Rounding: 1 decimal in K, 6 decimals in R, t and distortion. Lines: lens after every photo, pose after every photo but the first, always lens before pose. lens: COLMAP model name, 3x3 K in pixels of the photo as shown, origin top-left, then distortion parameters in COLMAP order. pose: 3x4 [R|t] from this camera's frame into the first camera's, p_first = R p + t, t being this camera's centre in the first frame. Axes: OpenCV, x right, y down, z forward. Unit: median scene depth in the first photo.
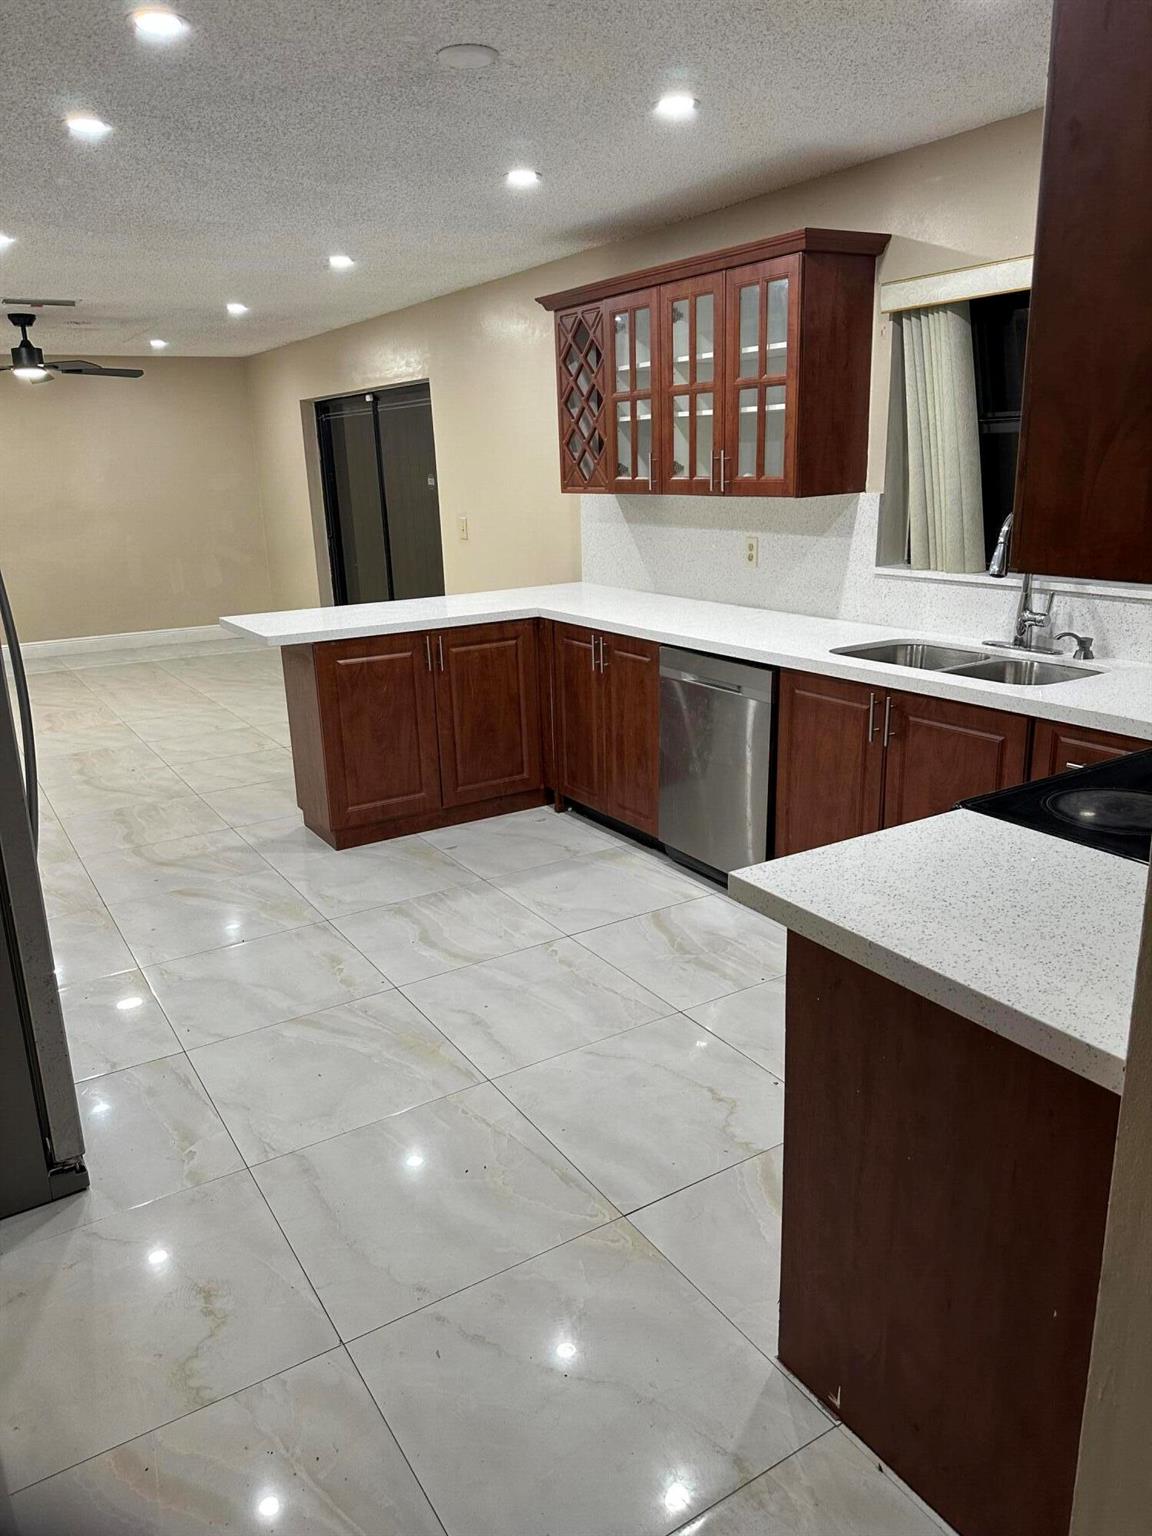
lens RADIAL K [[1053.6, 0, 576.0], [0, 1053.6, 768.0], [0, 0, 1]] dist [0.127862, -0.000801]
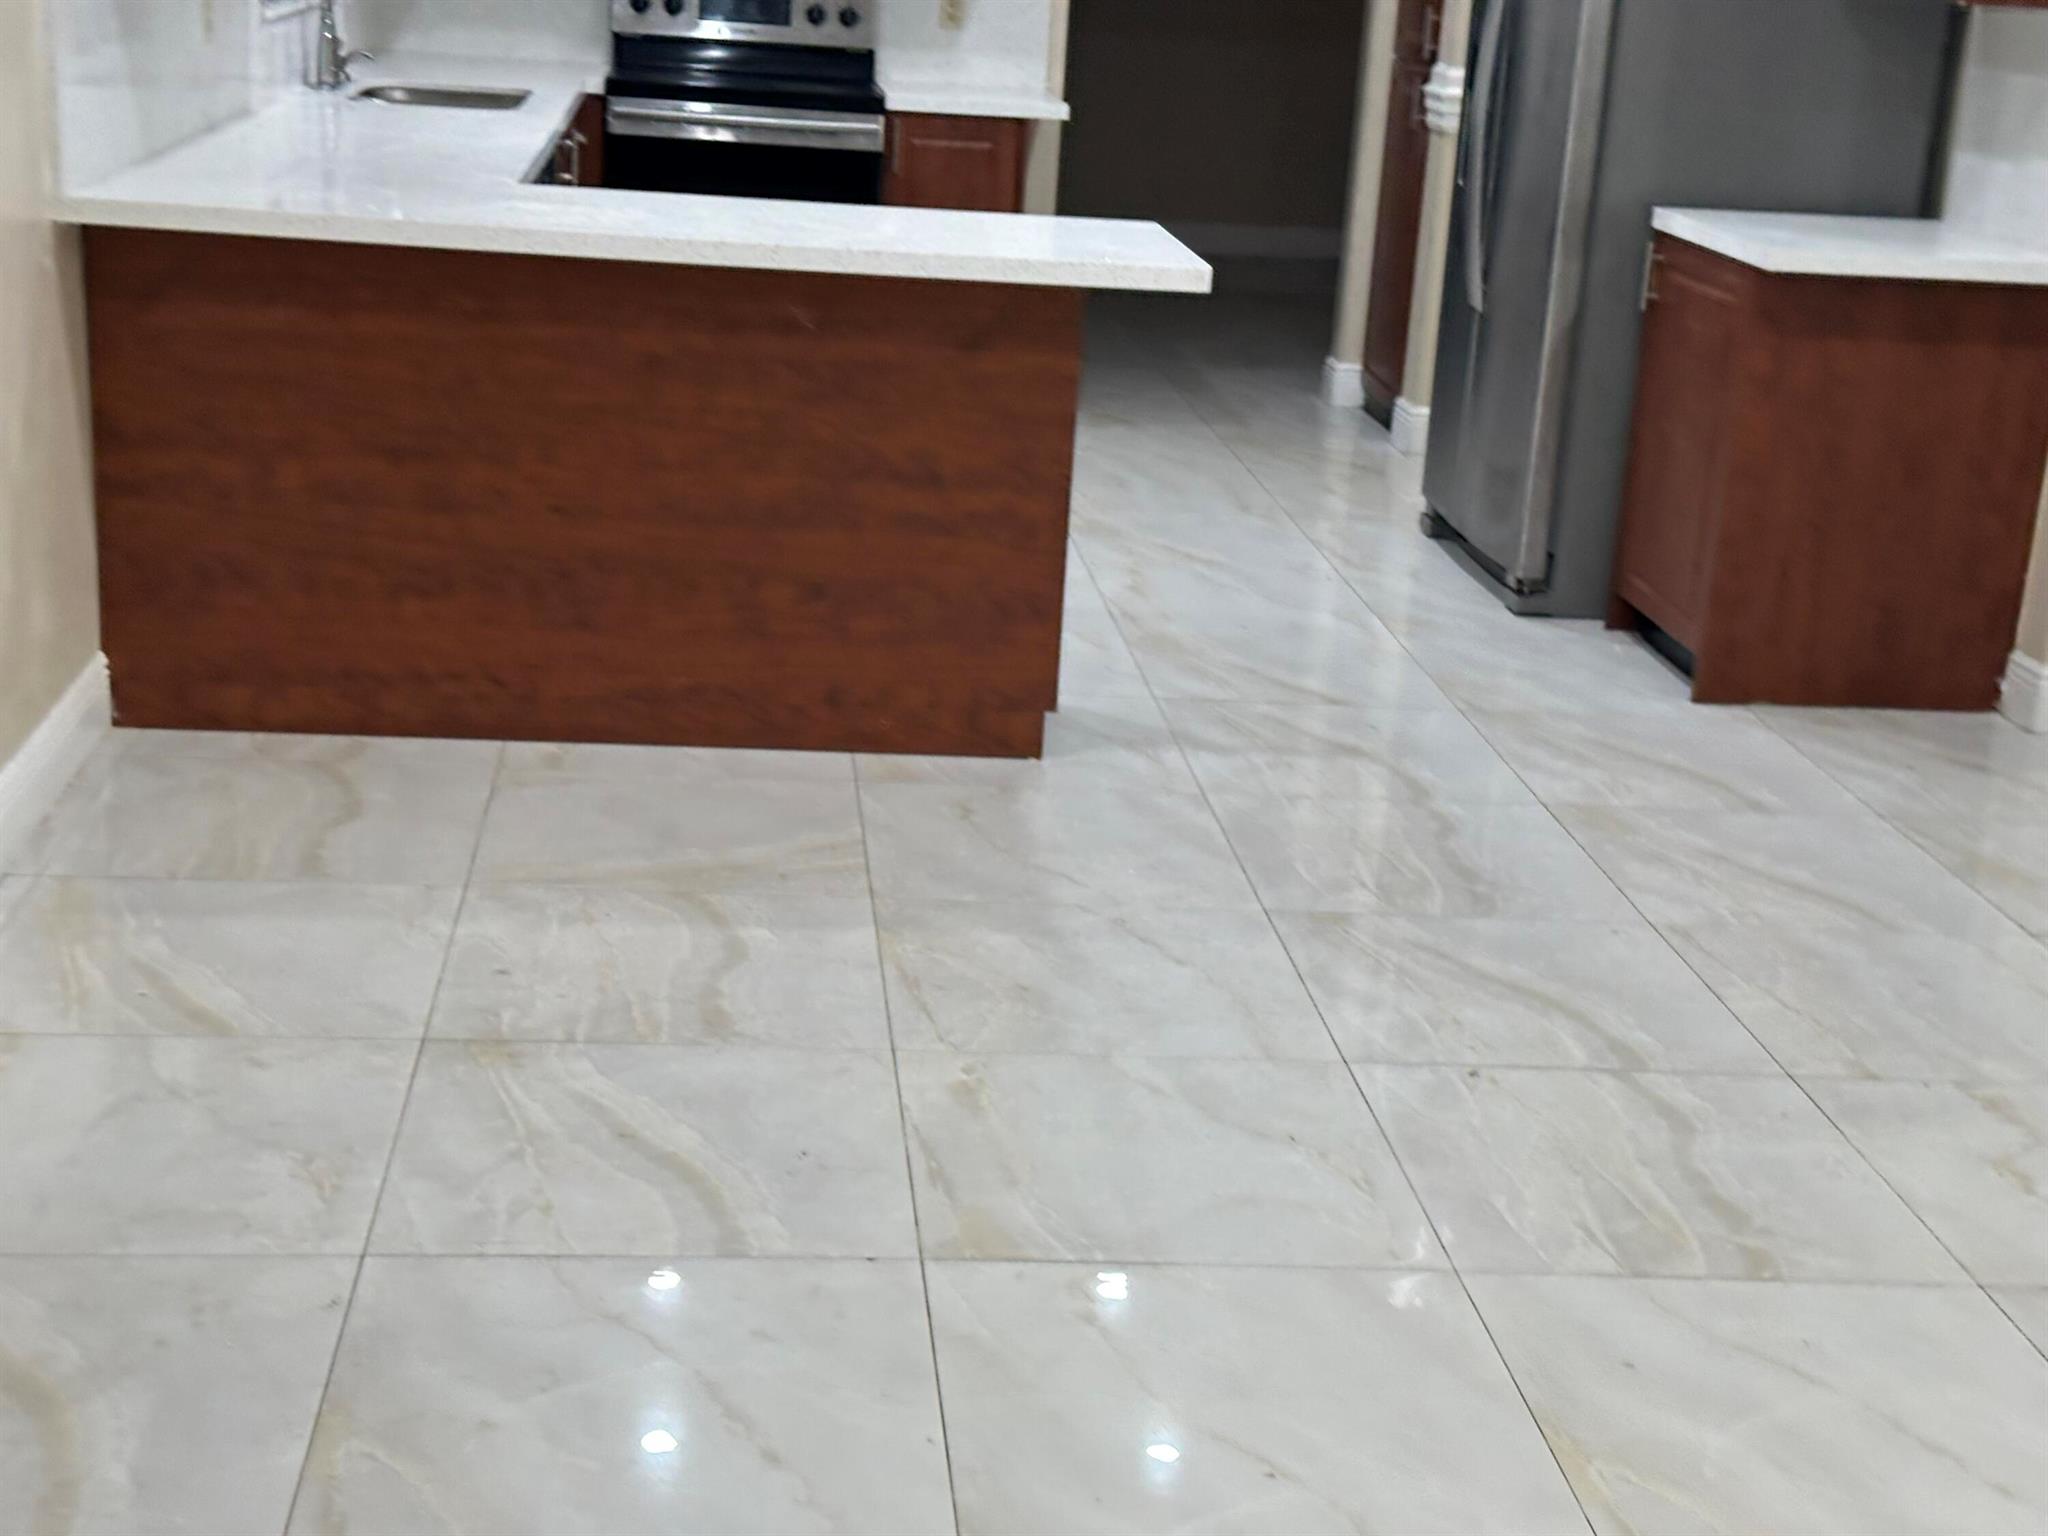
lens RADIAL K [[2858.0, 0, 1024.0], [0, 2858.0, 768.0], [0, 0, 1]] dist [0.127233, -0.046208]
pose [[-0.893840, -0.150856, 0.422246, -0.870798], [0.095010, 0.856598, 0.507162, -0.608405], [-0.438204, 0.493439, -0.751329, 2.236804]]
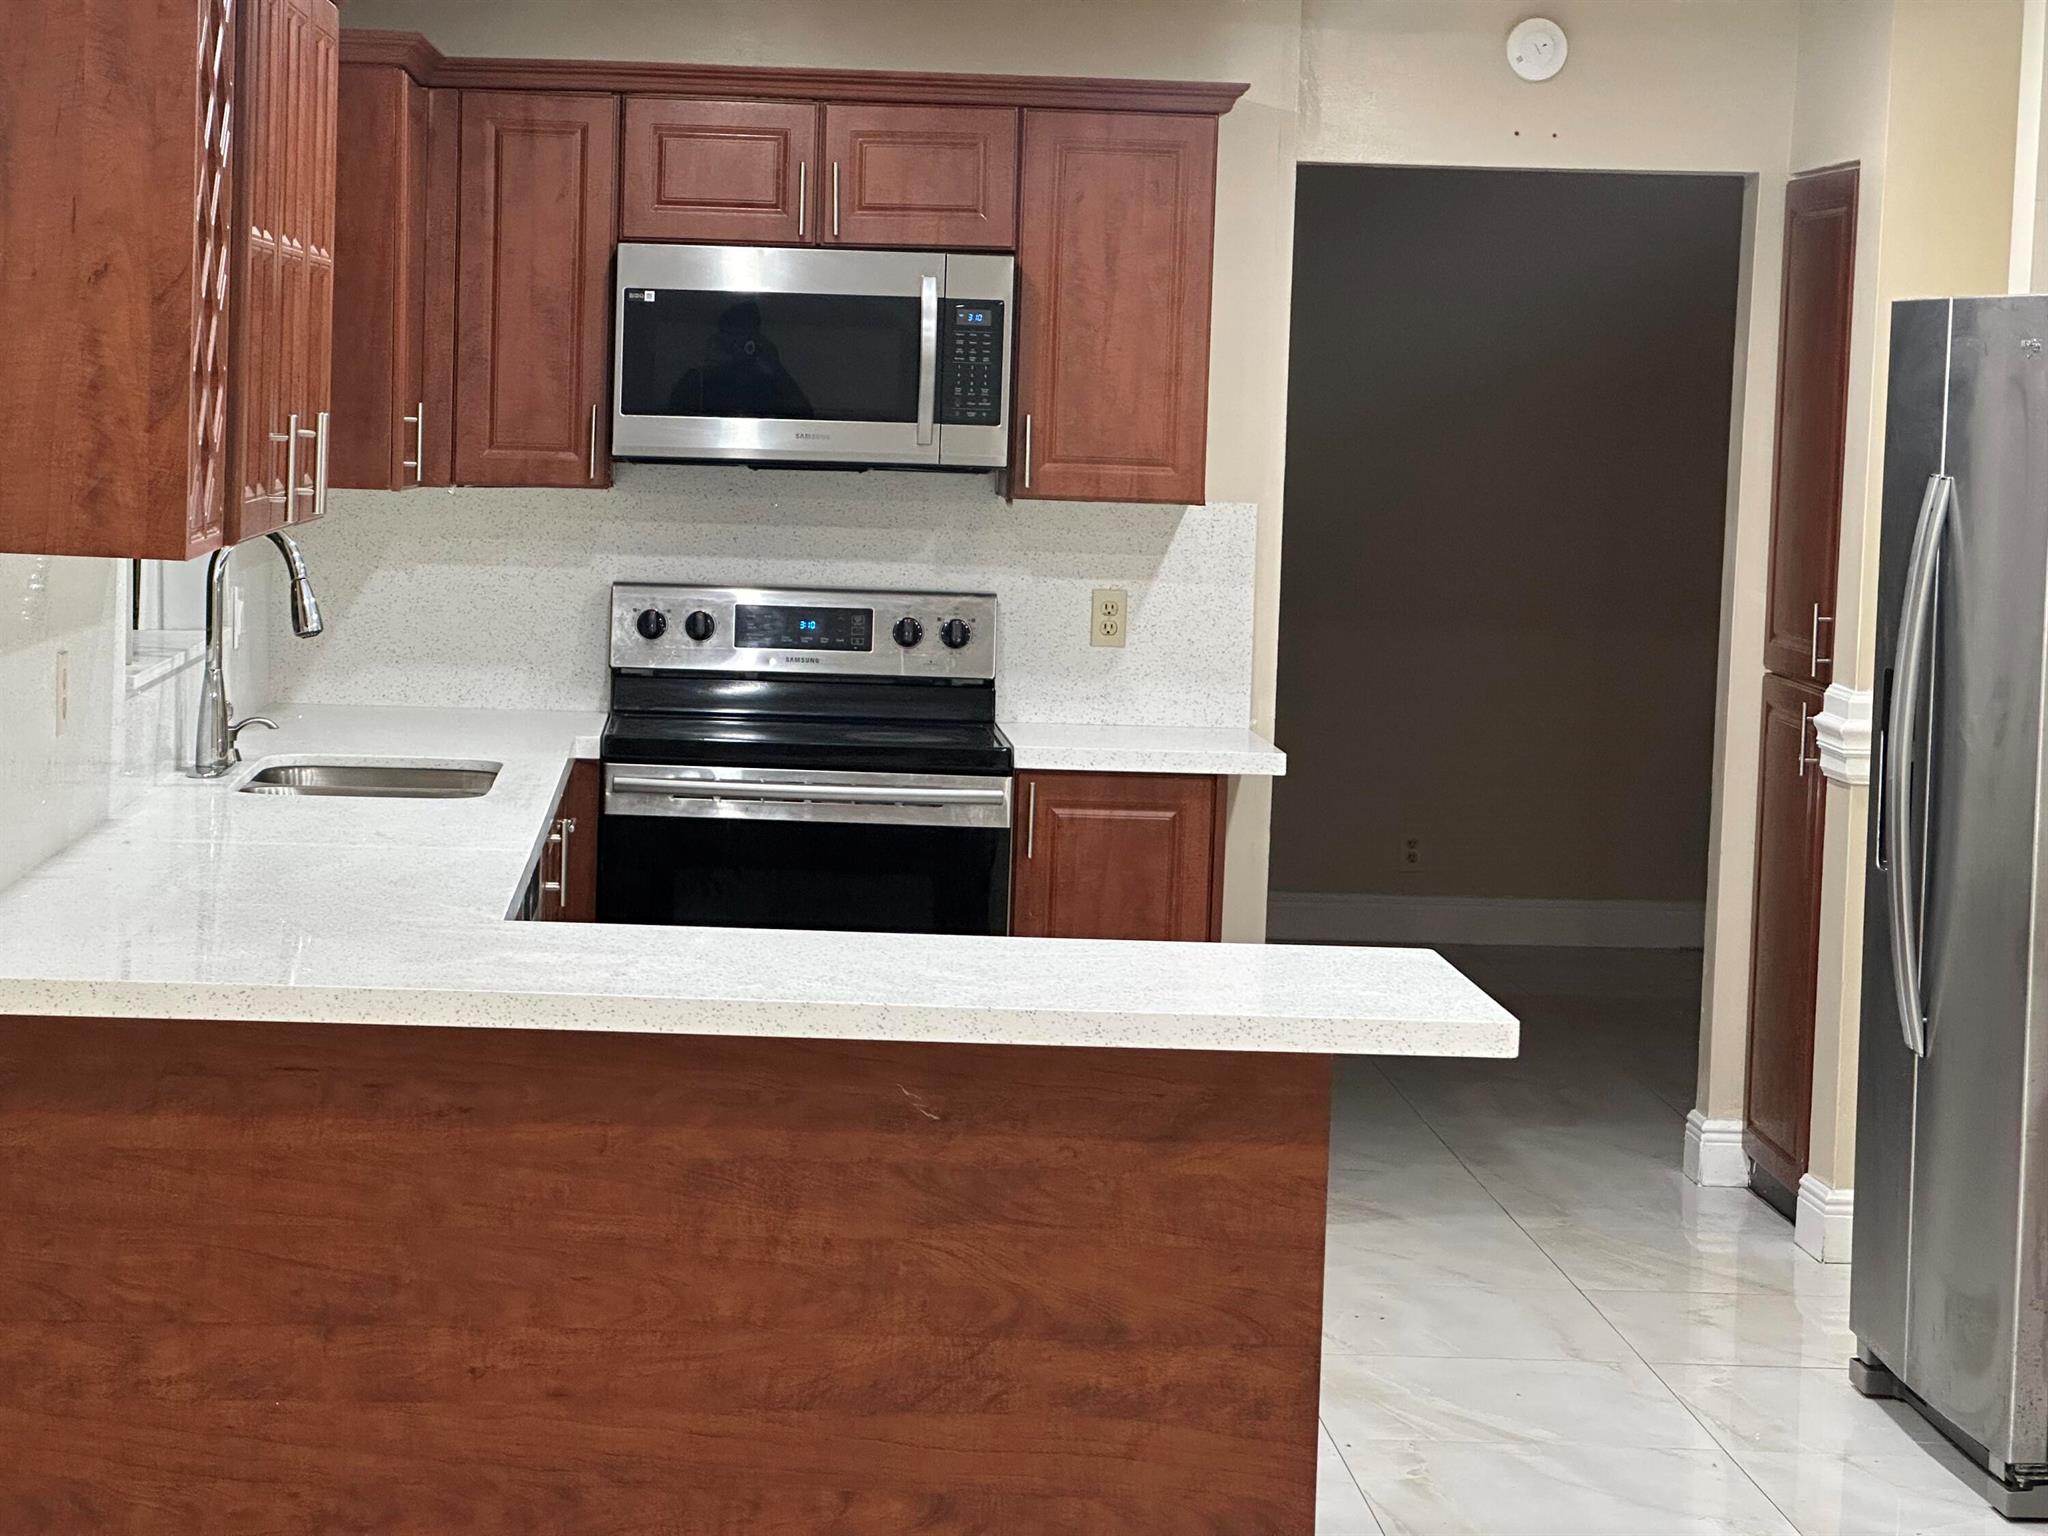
lens RADIAL K [[4540.5, 0, 1024.0], [0, 4540.5, 768.0], [0, 0, 1]] dist [0.046562, 0.461470]
pose [[-0.877730, -0.035850, 0.477813, -0.894423], [0.130721, 0.941454, 0.310767, -0.659477], [-0.460980, 0.335230, -0.821656, 2.301713]]
